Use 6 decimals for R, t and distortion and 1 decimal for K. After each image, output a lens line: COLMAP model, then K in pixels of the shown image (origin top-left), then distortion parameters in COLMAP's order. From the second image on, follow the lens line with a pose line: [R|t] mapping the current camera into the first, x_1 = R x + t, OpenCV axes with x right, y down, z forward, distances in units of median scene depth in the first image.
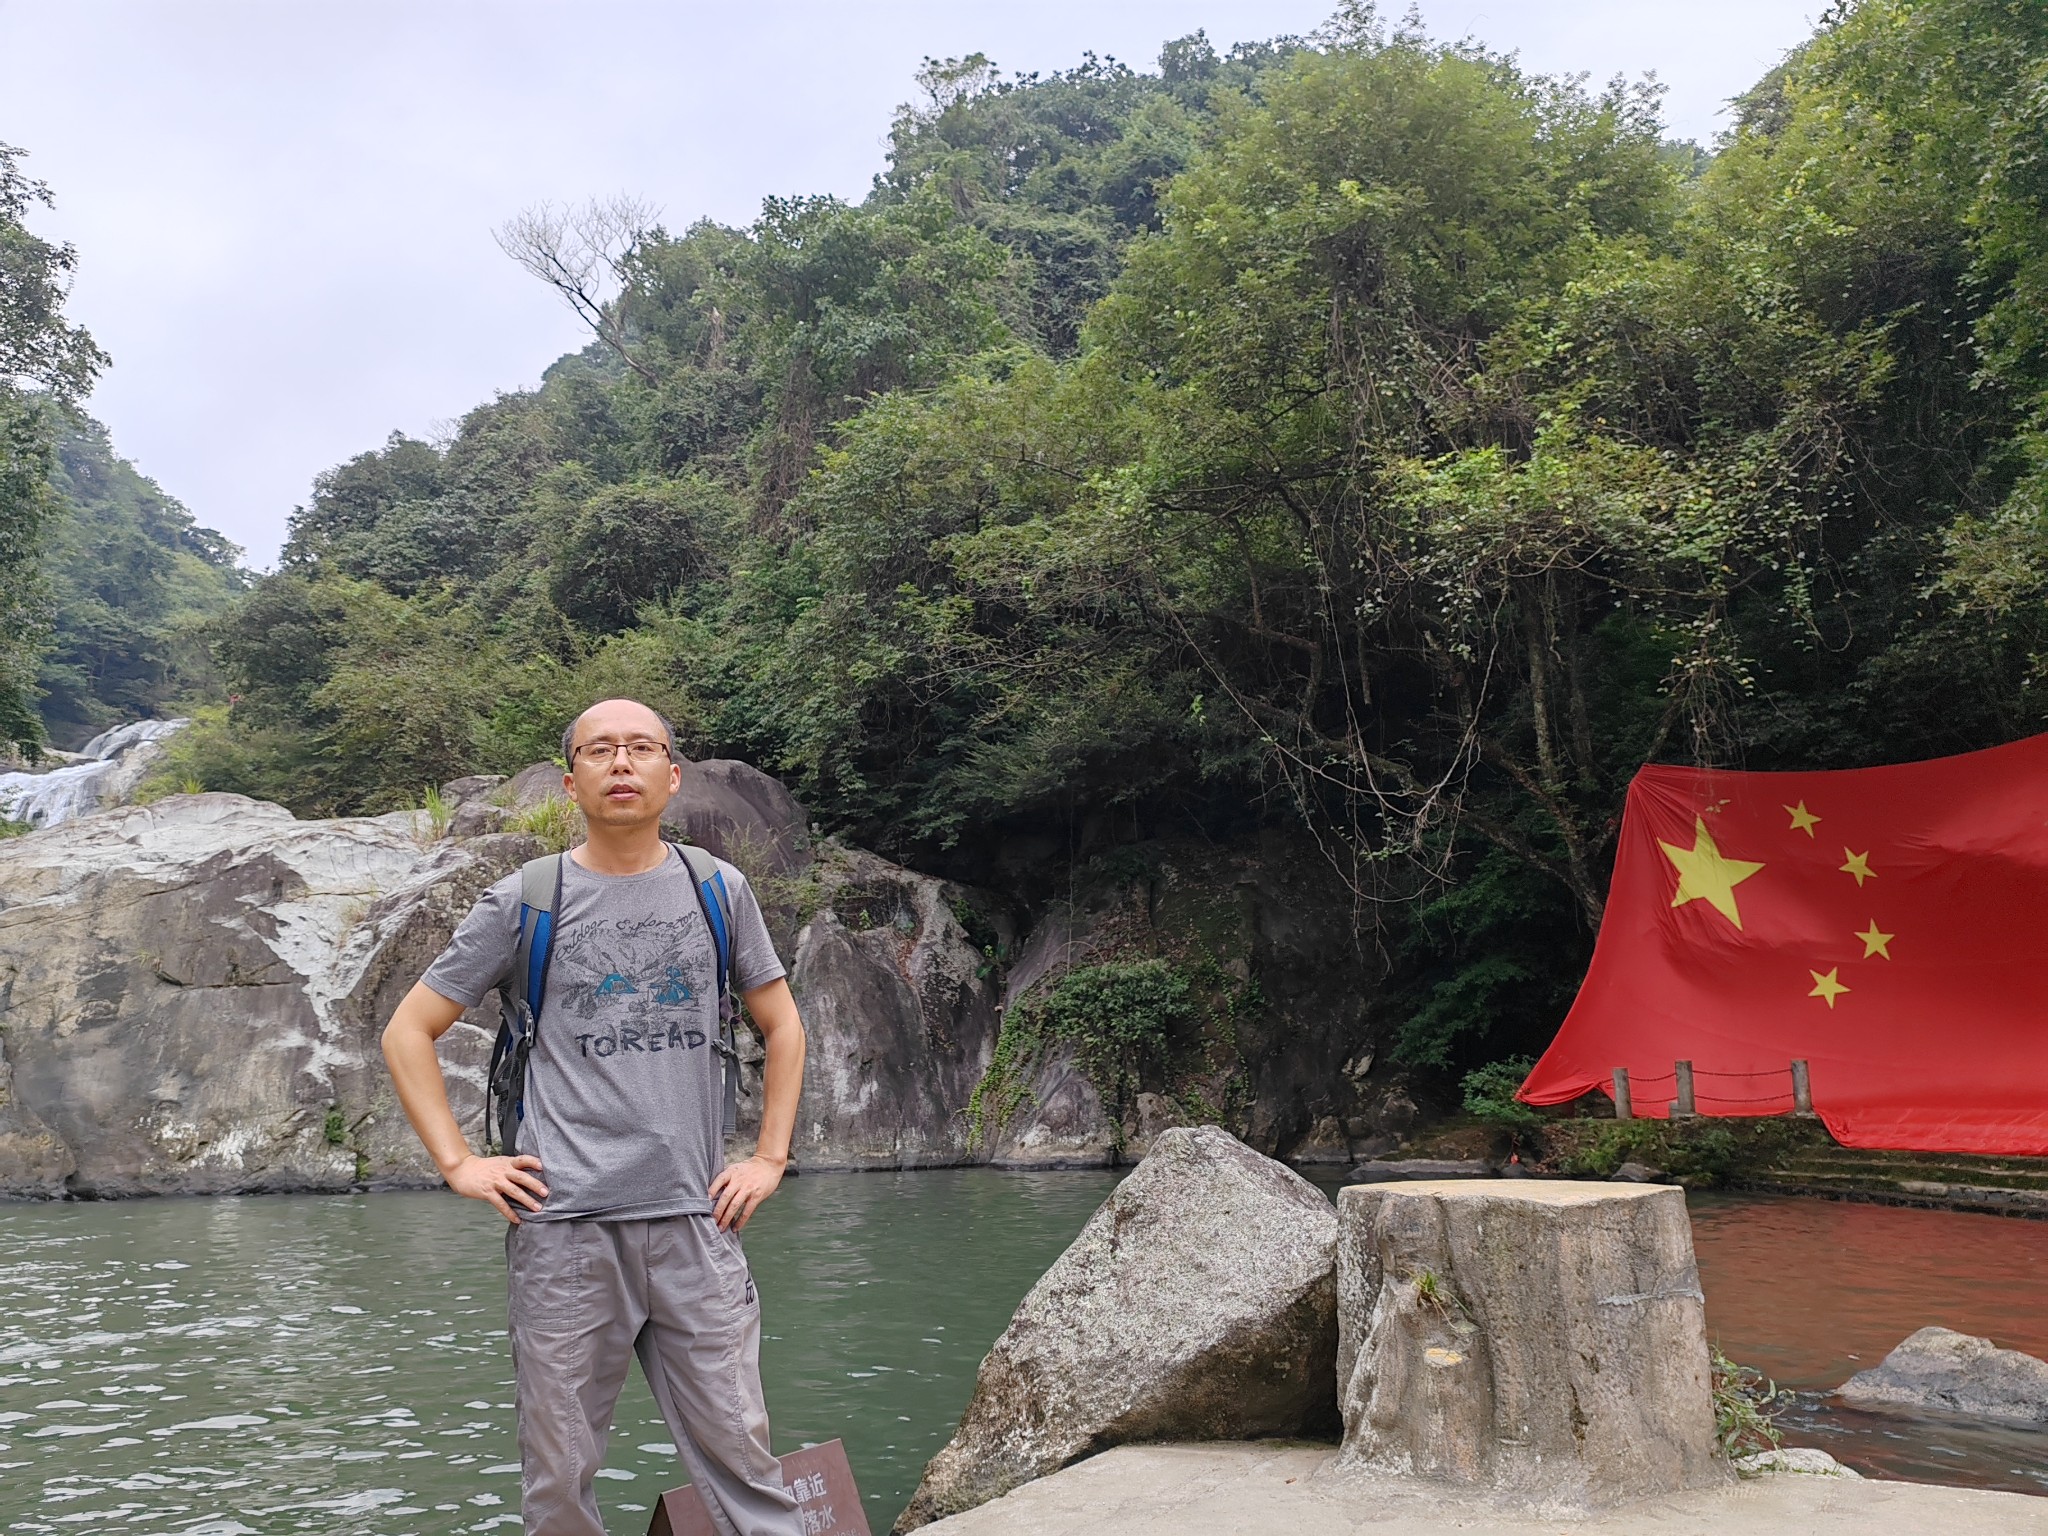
lens RADIAL K [[1584.7, 0, 1024.8], [0, 1584.7, 760.7], [0, 0, 1]] dist [0.051243, -0.071650]
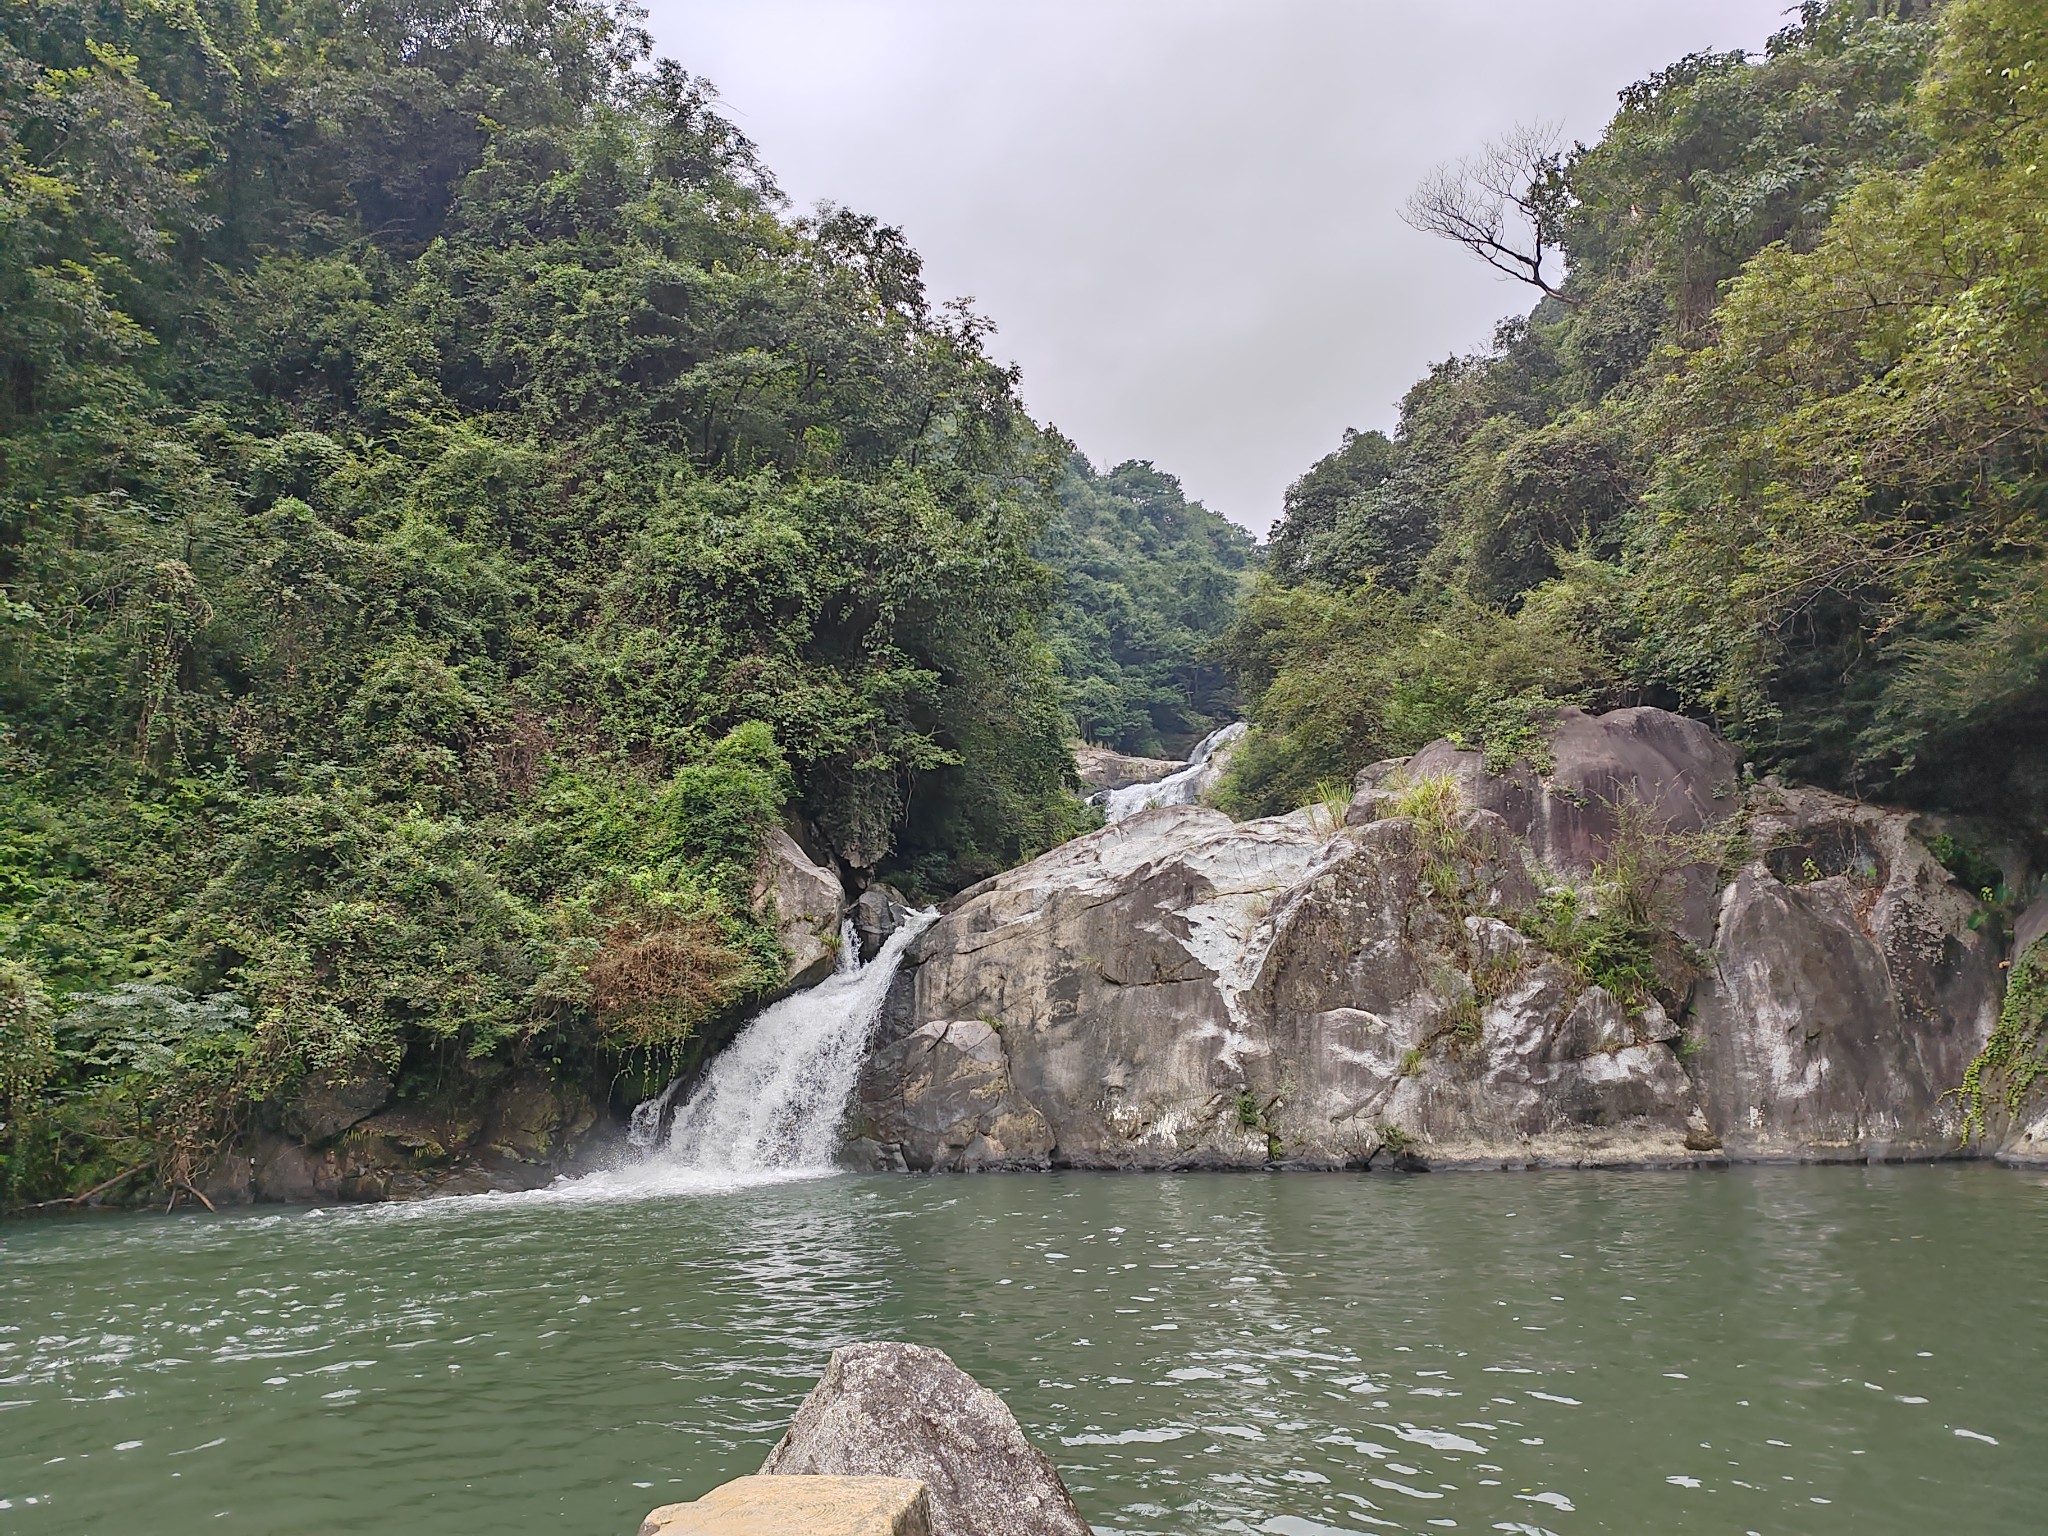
lens RADIAL K [[1568.0, 0, 1011.2], [0, 1568.0, 759.7], [0, 0, 1]] dist [0.042989, -0.047074]
pose [[0.772678, -0.129064, -0.621539, 0.120939], [0.150036, 0.988503, -0.018745, -0.009590], [0.616812, -0.078769, 0.783159, 0.066876]]
